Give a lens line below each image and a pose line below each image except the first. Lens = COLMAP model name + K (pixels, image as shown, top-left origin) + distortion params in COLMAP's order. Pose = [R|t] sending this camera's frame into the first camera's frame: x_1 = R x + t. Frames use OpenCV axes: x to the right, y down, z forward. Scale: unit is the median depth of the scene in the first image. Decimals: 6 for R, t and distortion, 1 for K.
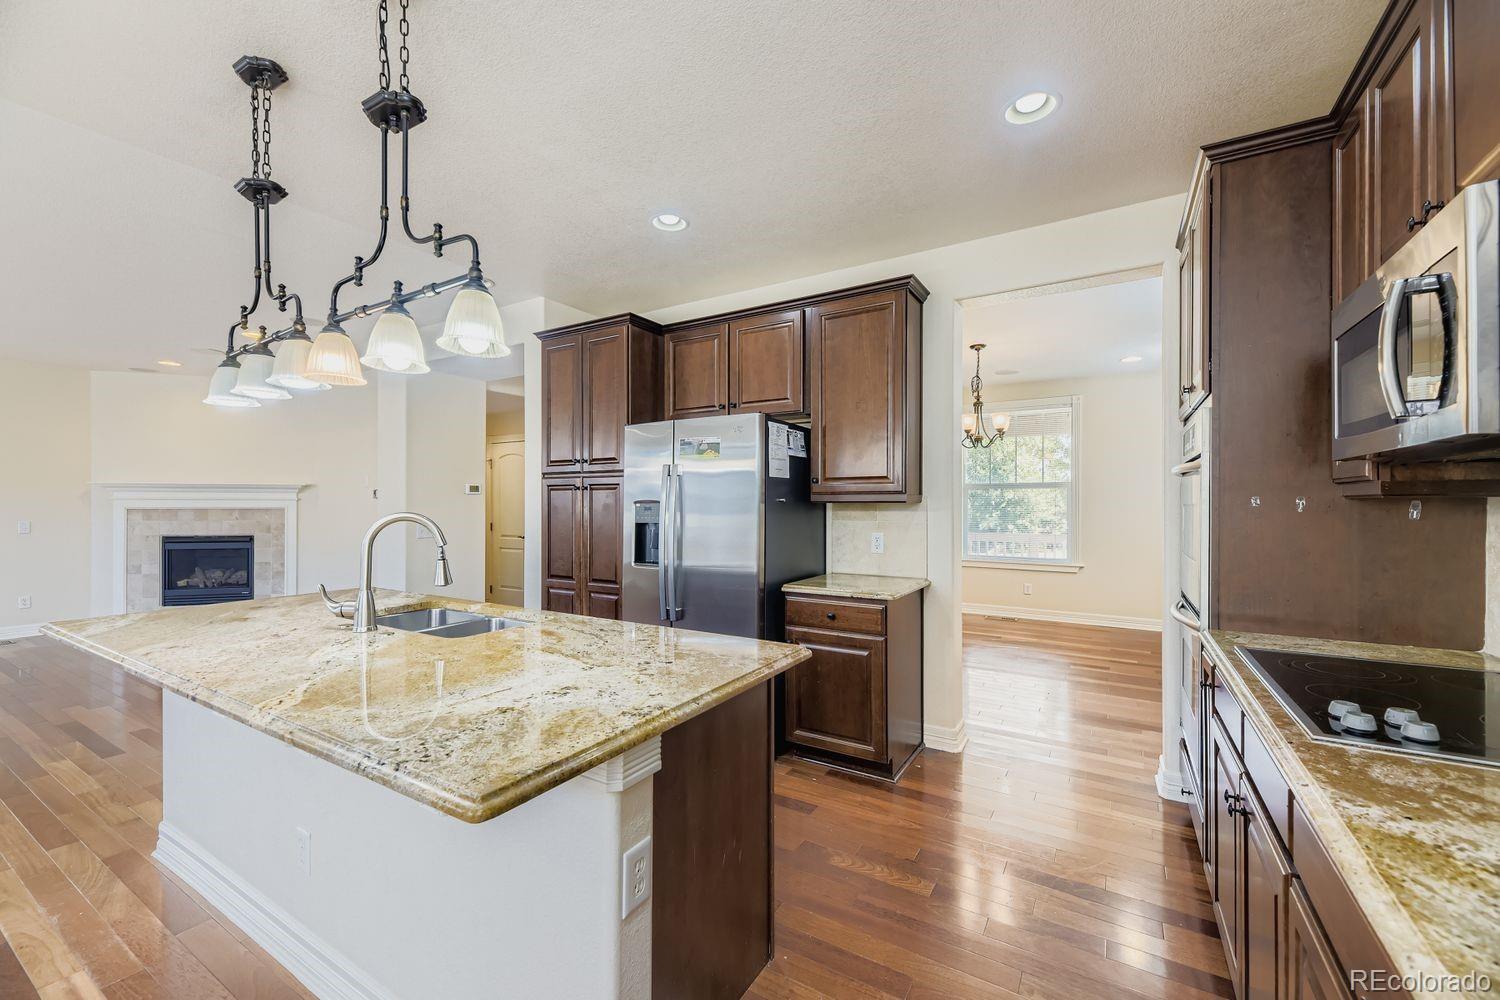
lens RADIAL K [[612.9, 0, 745.1], [0, 612.9, 508.6], [0, 0, 1]] dist [-0.003728, 0.000035]
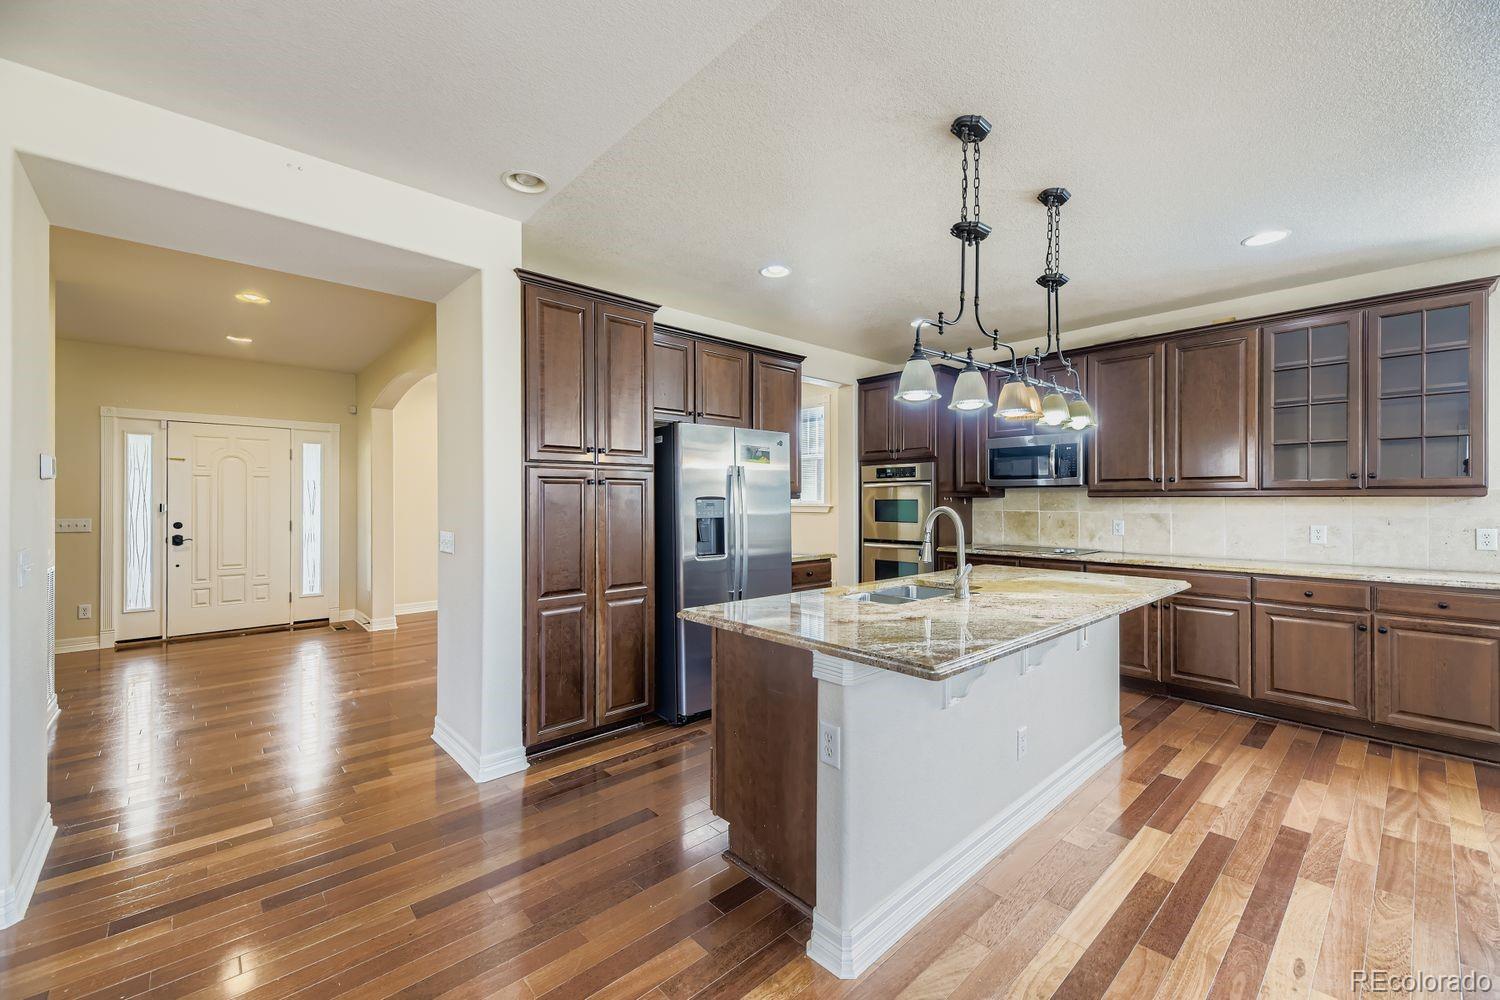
lens RADIAL K [[612.9, 0, 753.5], [0, 612.9, 495.9], [0, 0, 1]] dist [-0.003728, 0.000035]
pose [[0.274645, 0.001336, 0.961545, -0.787442], [0.005909, 0.999978, -0.003077, -0.007720], [-0.961528, 0.006527, 0.274631, 0.424632]]
